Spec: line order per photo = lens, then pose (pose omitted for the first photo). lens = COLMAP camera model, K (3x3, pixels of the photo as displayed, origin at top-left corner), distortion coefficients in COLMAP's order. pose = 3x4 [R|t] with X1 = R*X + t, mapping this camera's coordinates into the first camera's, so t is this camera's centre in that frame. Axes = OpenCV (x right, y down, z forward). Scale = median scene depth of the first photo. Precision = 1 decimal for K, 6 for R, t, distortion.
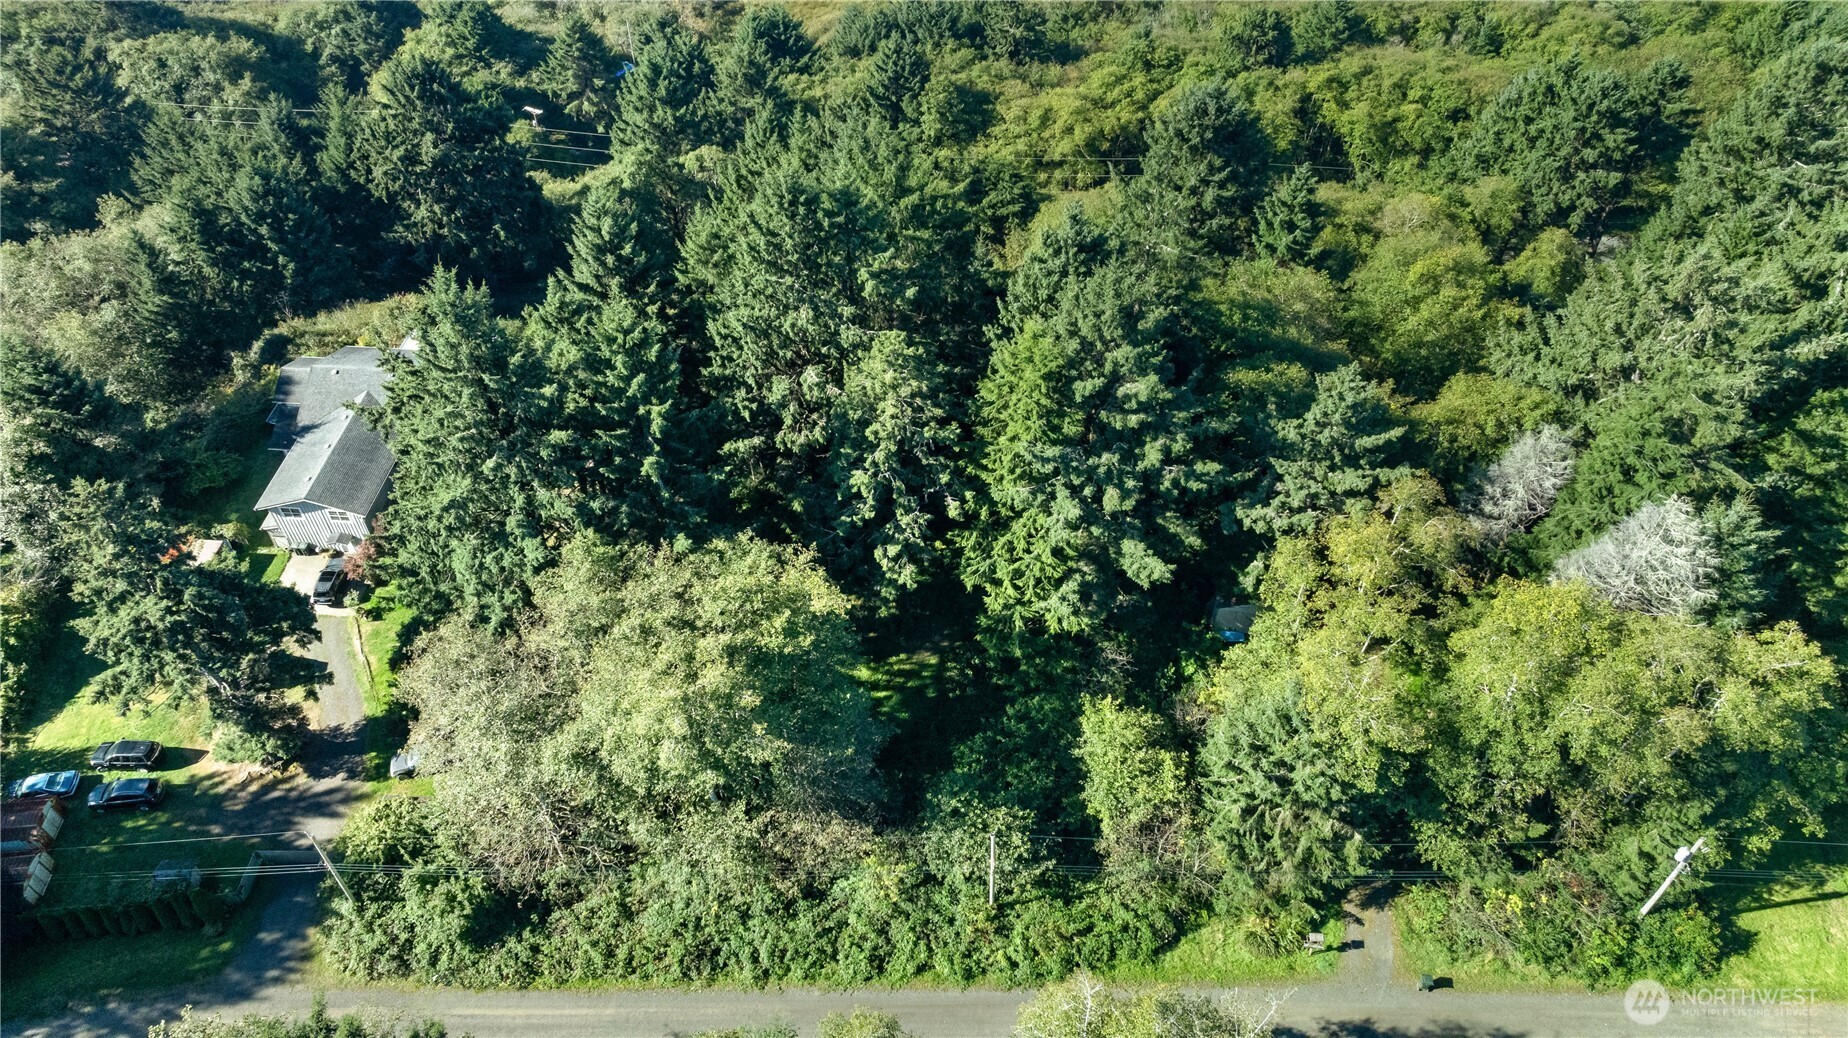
lens RADIAL K [[1298.8, 0, 931.5], [0, 1298.8, 516.4], [0, 0, 1]] dist [-0.034416, 0.033952]
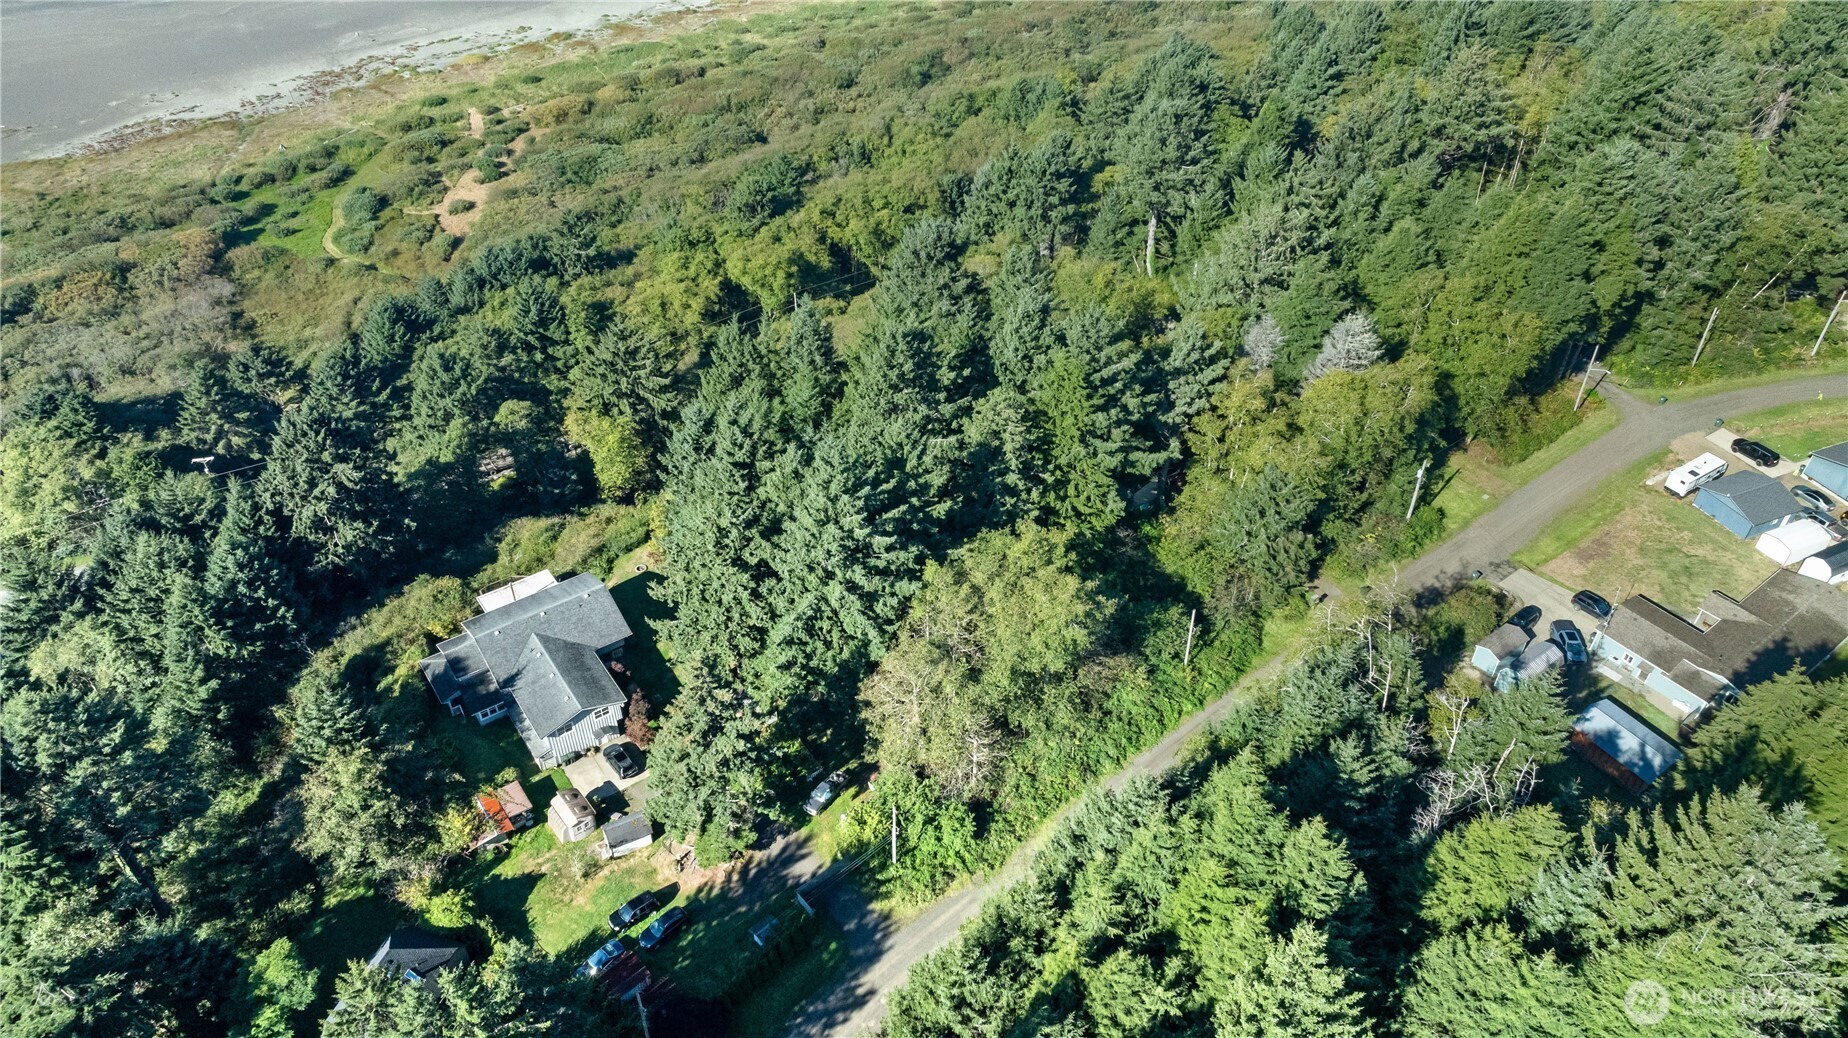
lens RADIAL K [[1298.8, 0, 930.9], [0, 1298.8, 515.7], [0, 0, 1]] dist [-0.034416, 0.033952]
pose [[0.766844, -0.401606, 0.500663, -0.967791], [0.455554, 0.890060, 0.016208, -0.058372], [-0.452129, 0.215650, 0.865491, -0.372881]]
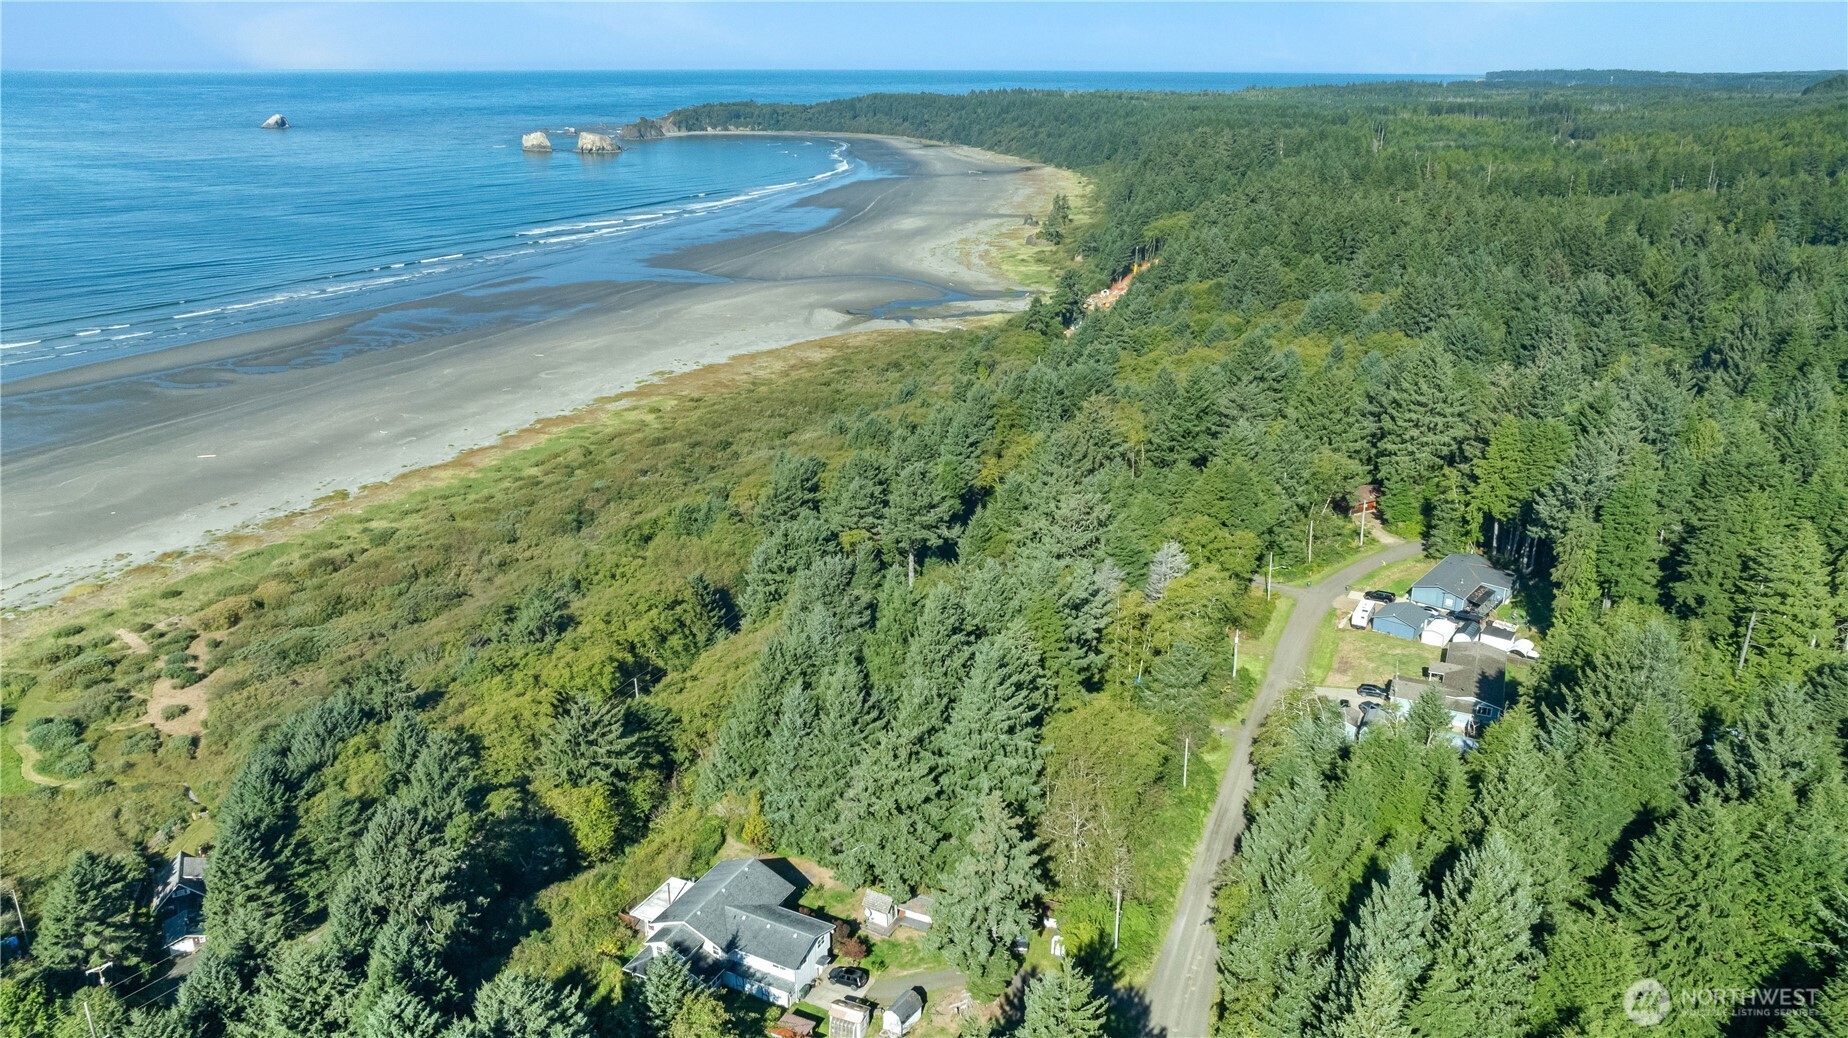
lens RADIAL K [[1298.8, 0, 929.8], [0, 1298.8, 518.6], [0, 0, 1]] dist [-0.034416, 0.033952]
pose [[0.374485, -0.306226, 0.875207, -1.982708], [0.669577, 0.742260, -0.026790, -0.304002], [-0.641427, 0.596051, 0.483006, -0.132258]]
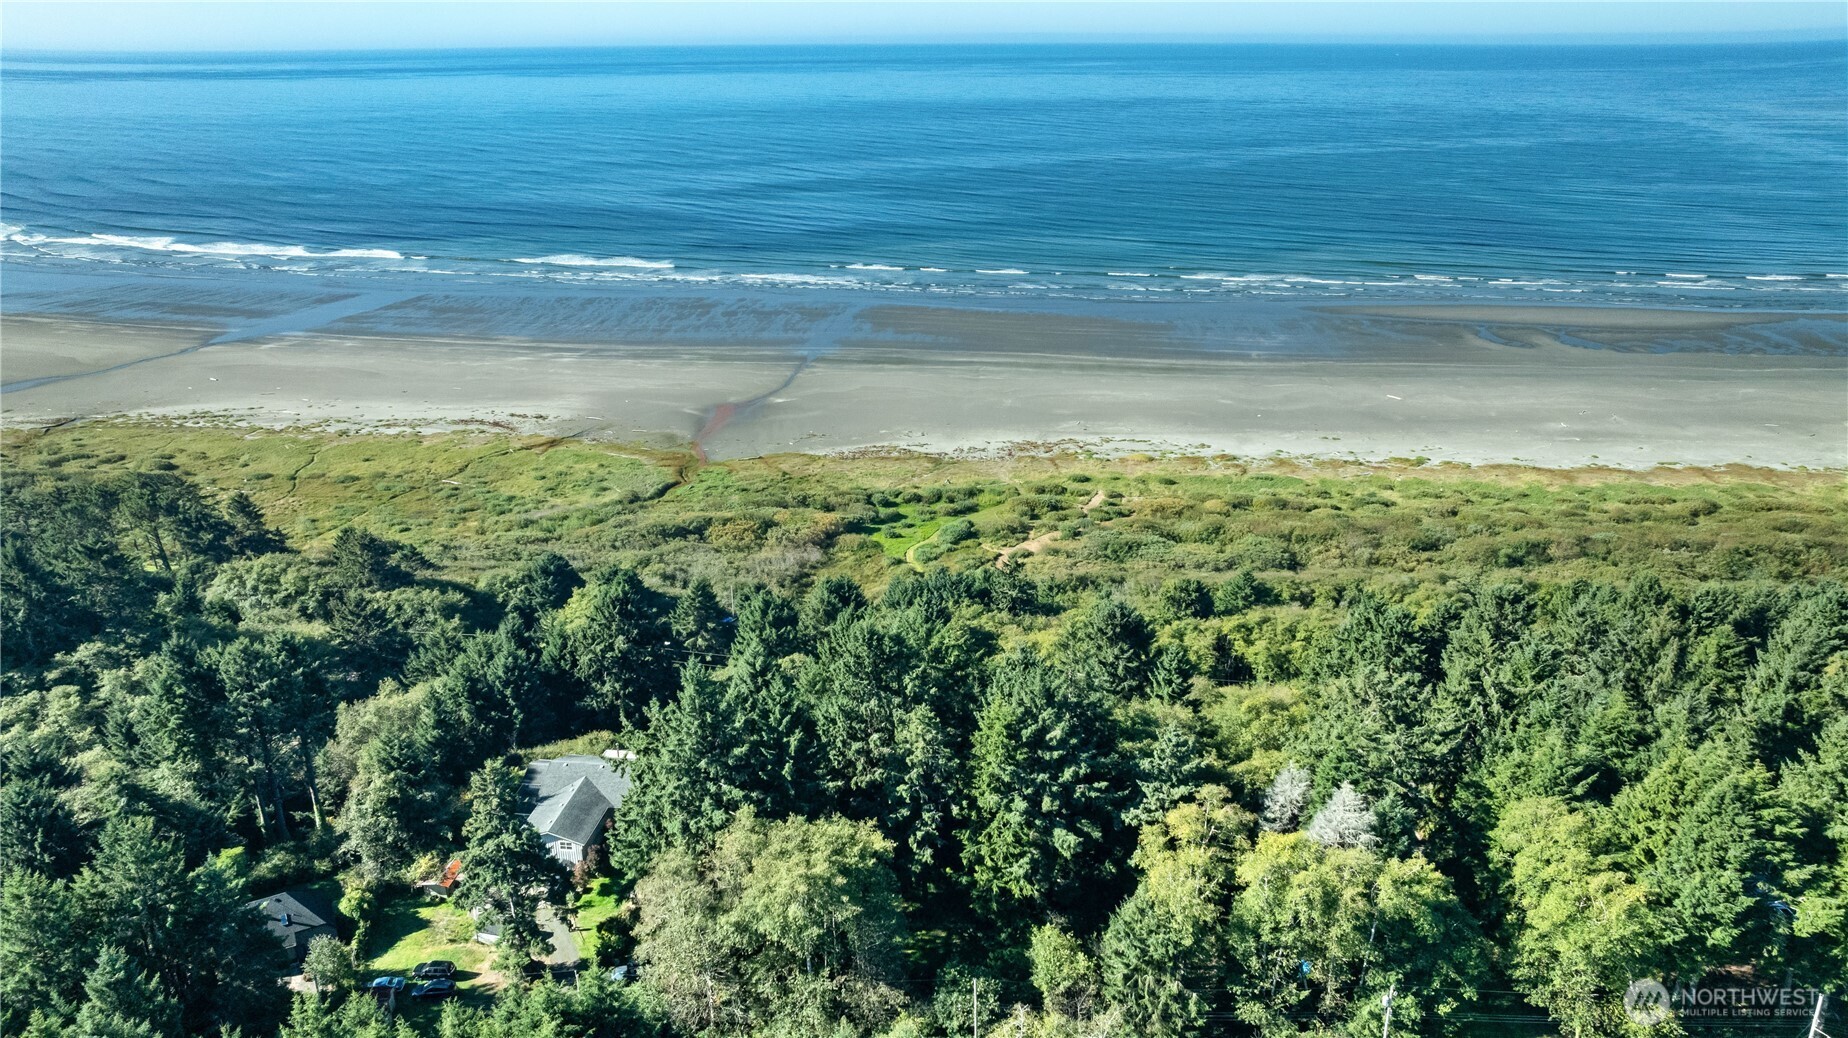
lens RADIAL K [[1298.8, 0, 933.7], [0, 1298.8, 513.2], [0, 0, 1]] dist [-0.034416, 0.033952]
pose [[0.999733, 0.008678, -0.021403, 0.021512], [-0.017188, 0.898573, -0.438488, 0.397574], [0.015427, 0.438739, 0.898482, -0.725593]]
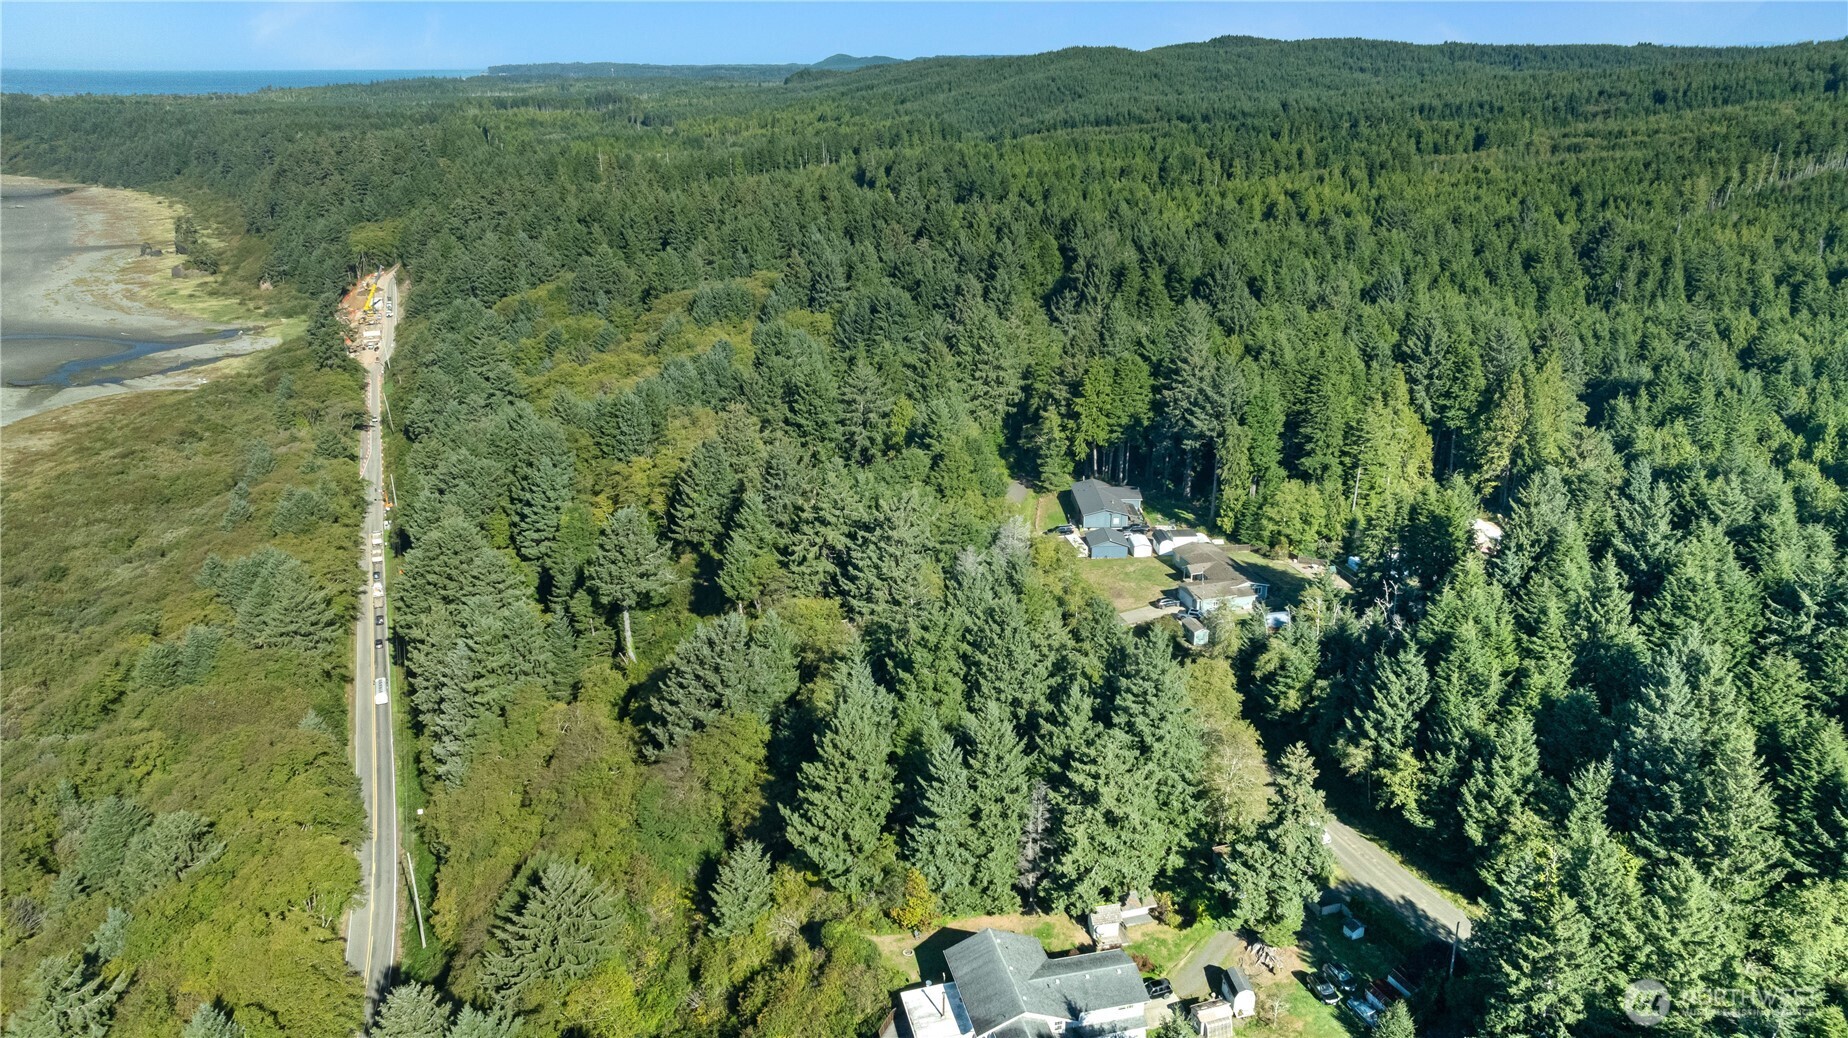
lens RADIAL K [[1298.8, 0, 927.1], [0, 1298.8, 518.1], [0, 0, 1]] dist [-0.034416, 0.033952]
pose [[-0.321895, -0.315082, 0.892809, -1.919269], [0.687997, 0.569979, 0.449203, -1.382515], [-0.650418, 0.758846, 0.033302, 0.891391]]
